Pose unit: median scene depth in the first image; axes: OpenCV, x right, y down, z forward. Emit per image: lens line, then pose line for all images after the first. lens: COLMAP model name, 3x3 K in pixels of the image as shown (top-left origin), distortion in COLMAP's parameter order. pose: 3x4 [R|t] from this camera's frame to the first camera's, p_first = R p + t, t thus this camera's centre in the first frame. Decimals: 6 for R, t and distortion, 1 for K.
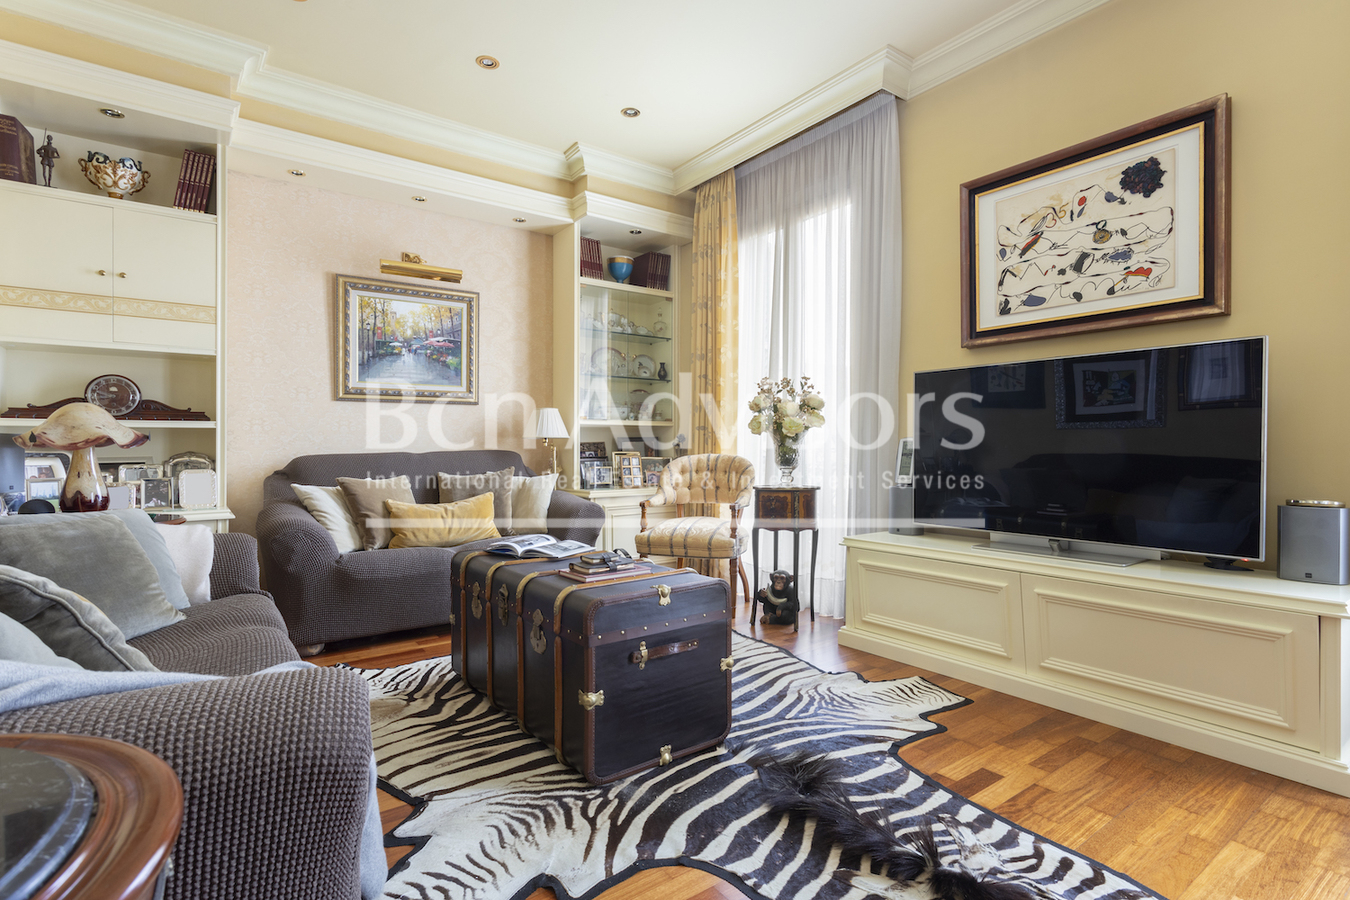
lens RADIAL K [[652.9, 0, 645.1], [0, 652.9, 448.7], [0, 0, 1]] dist [-0.003870, 0.003173]
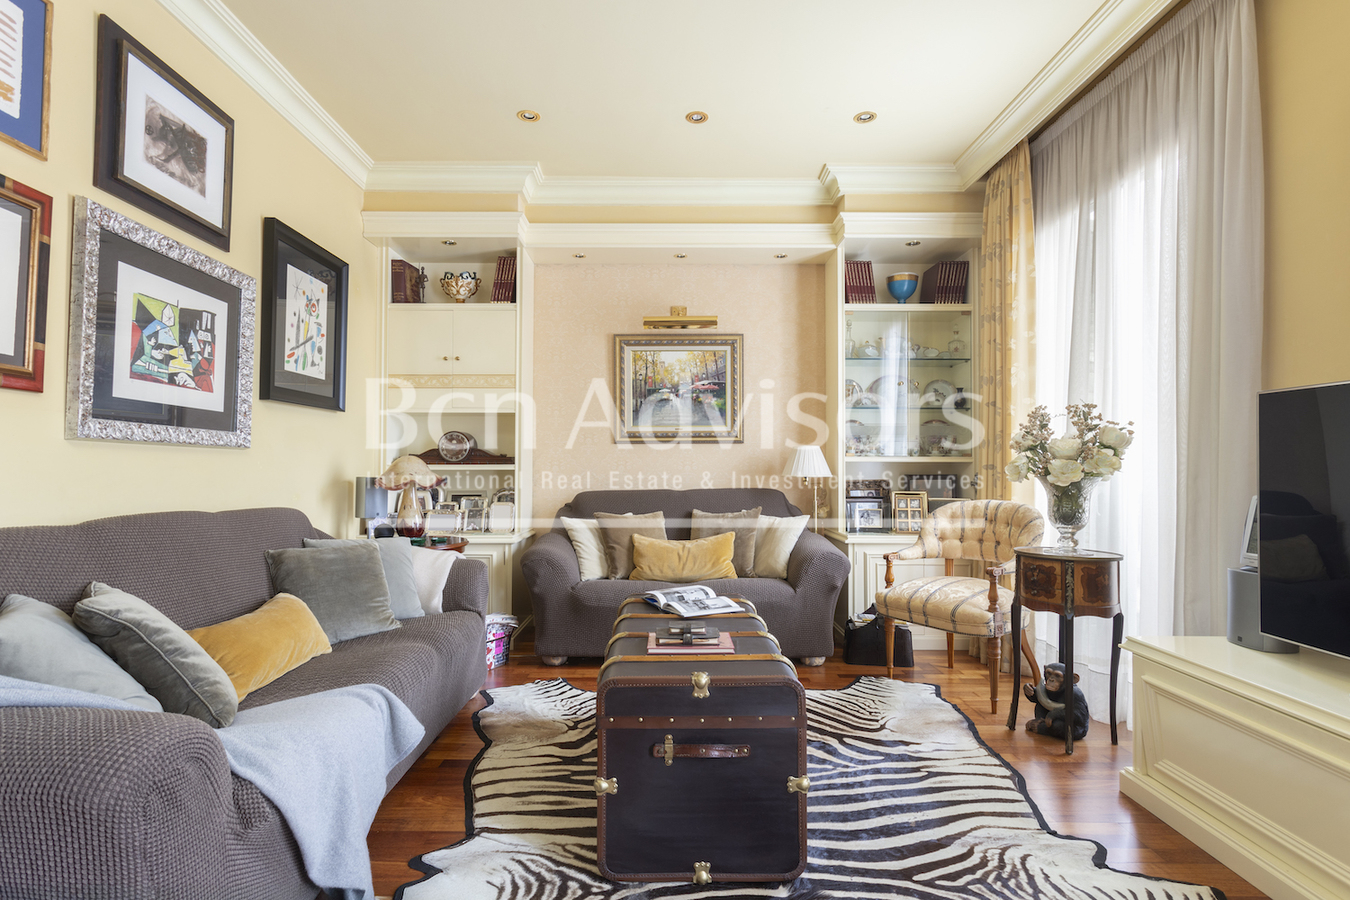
lens RADIAL K [[626.1, 0, 674.1], [0, 626.1, 456.4], [0, 0, 1]] dist [-0.002405, 0.001870]
pose [[0.817030, -0.002495, -0.576589, 0.320601], [-0.007093, 0.999871, -0.014378, -0.045978], [0.576551, 0.015837, 0.816908, 0.196845]]
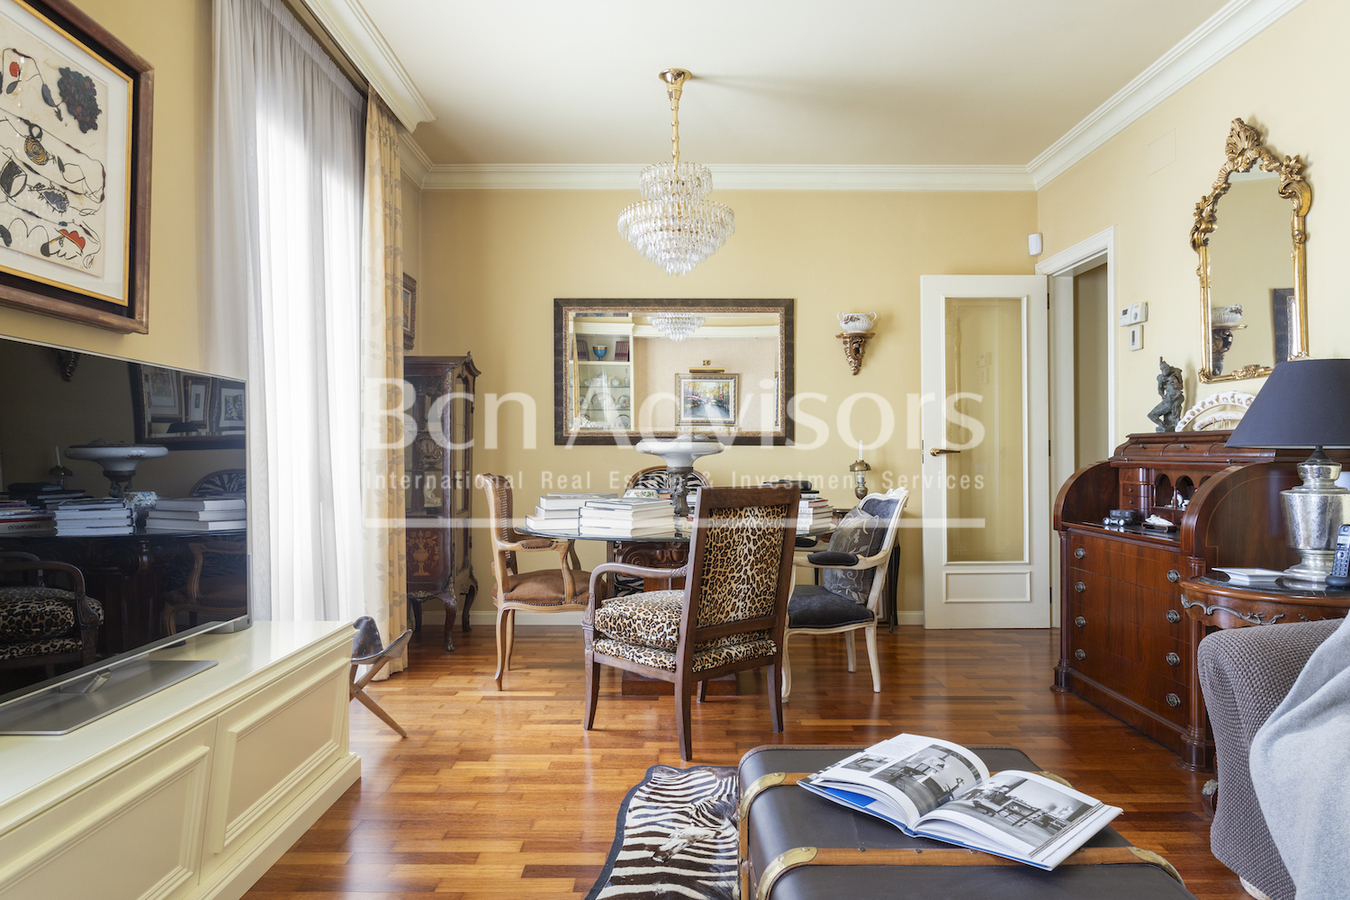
lens RADIAL K [[785.6, 0, 673.7], [0, 785.6, 459.1], [0, 0, 1]] dist [0.003081, 0.001735]
pose [[-0.807232, 0.016726, 0.589997, -0.168540], [0.018426, 0.999825, -0.003133, -0.031090], [-0.589947, 0.008343, -0.807399, 1.136474]]
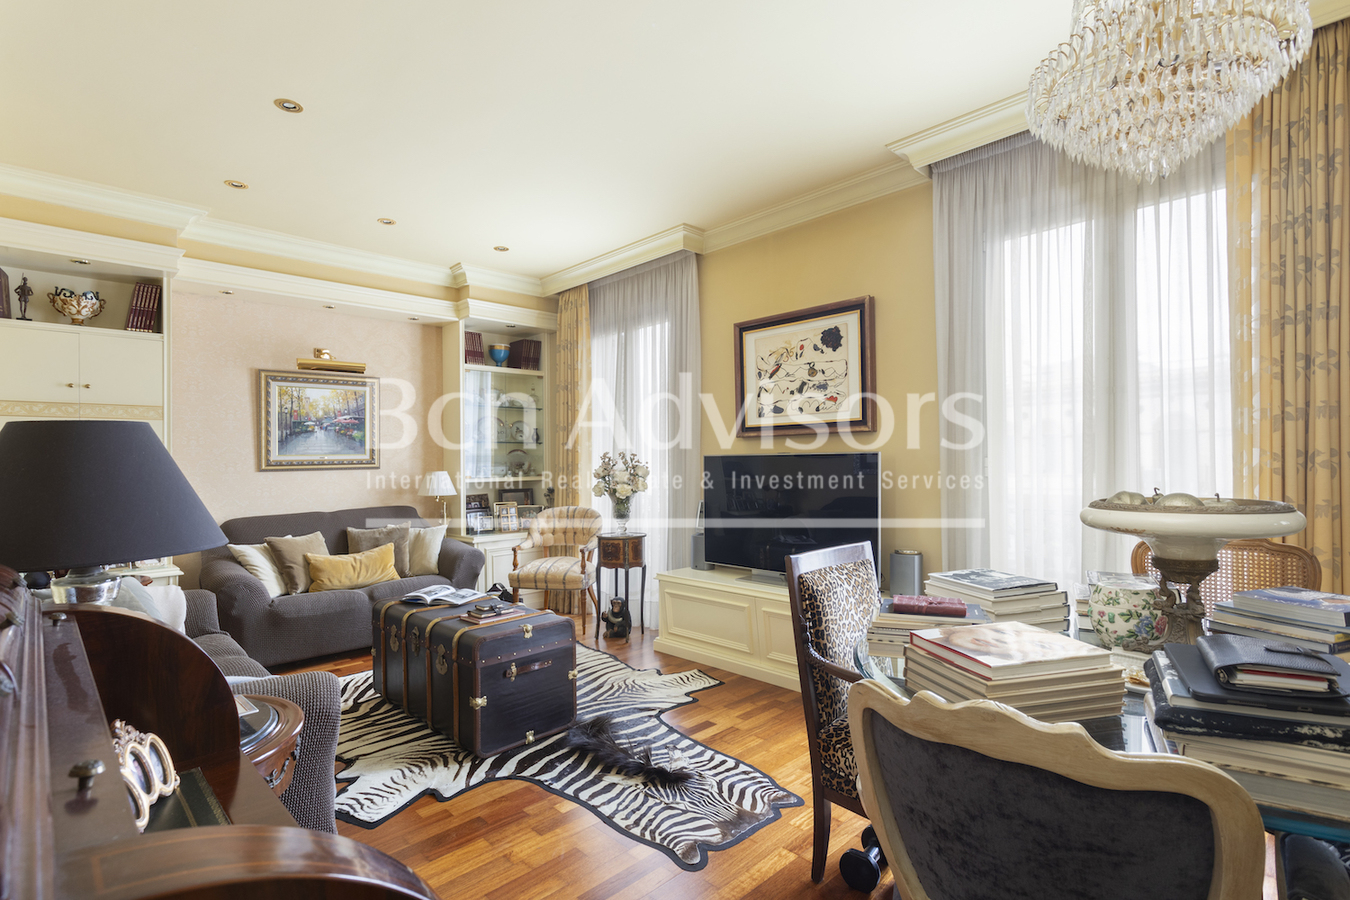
lens RADIAL K [[652.9, 0, 643.8], [0, 652.9, 461.6], [0, 0, 1]] dist [-0.003870, 0.003173]
pose [[0.989573, -0.007588, 0.143834, 0.084800], [0.007732, 0.999970, -0.000444, -0.110666], [-0.143826, 0.001552, 0.989602, -0.408844]]
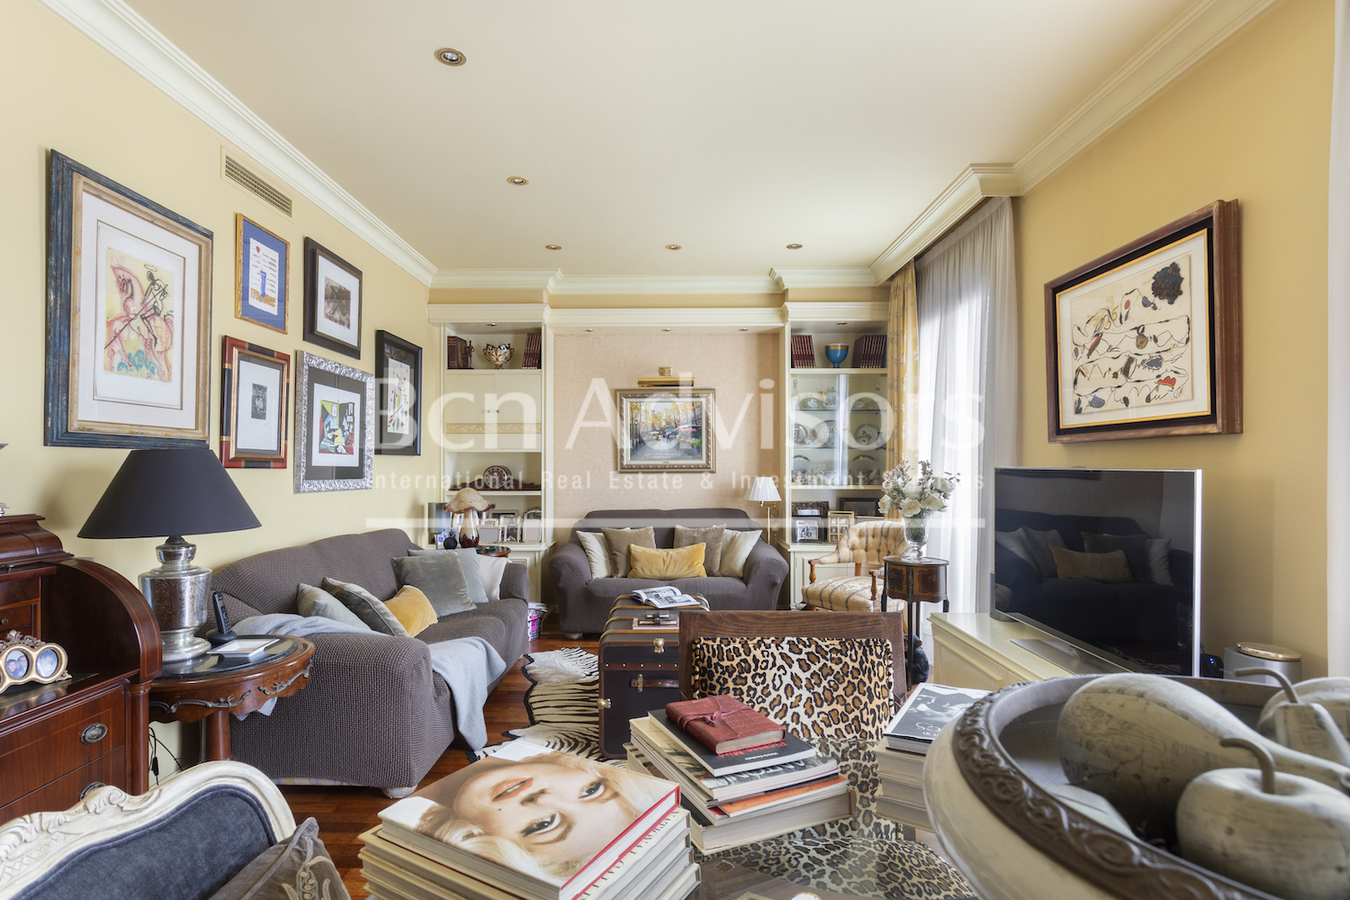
lens RADIAL K [[652.9, 0, 665.6], [0, 652.9, 458.1], [0, 0, 1]] dist [-0.003870, 0.003173]
pose [[0.805389, 0.002375, -0.592742, 0.647691], [-0.005421, 0.999980, -0.003359, -0.133453], [0.592722, 0.005918, 0.805385, -0.182480]]
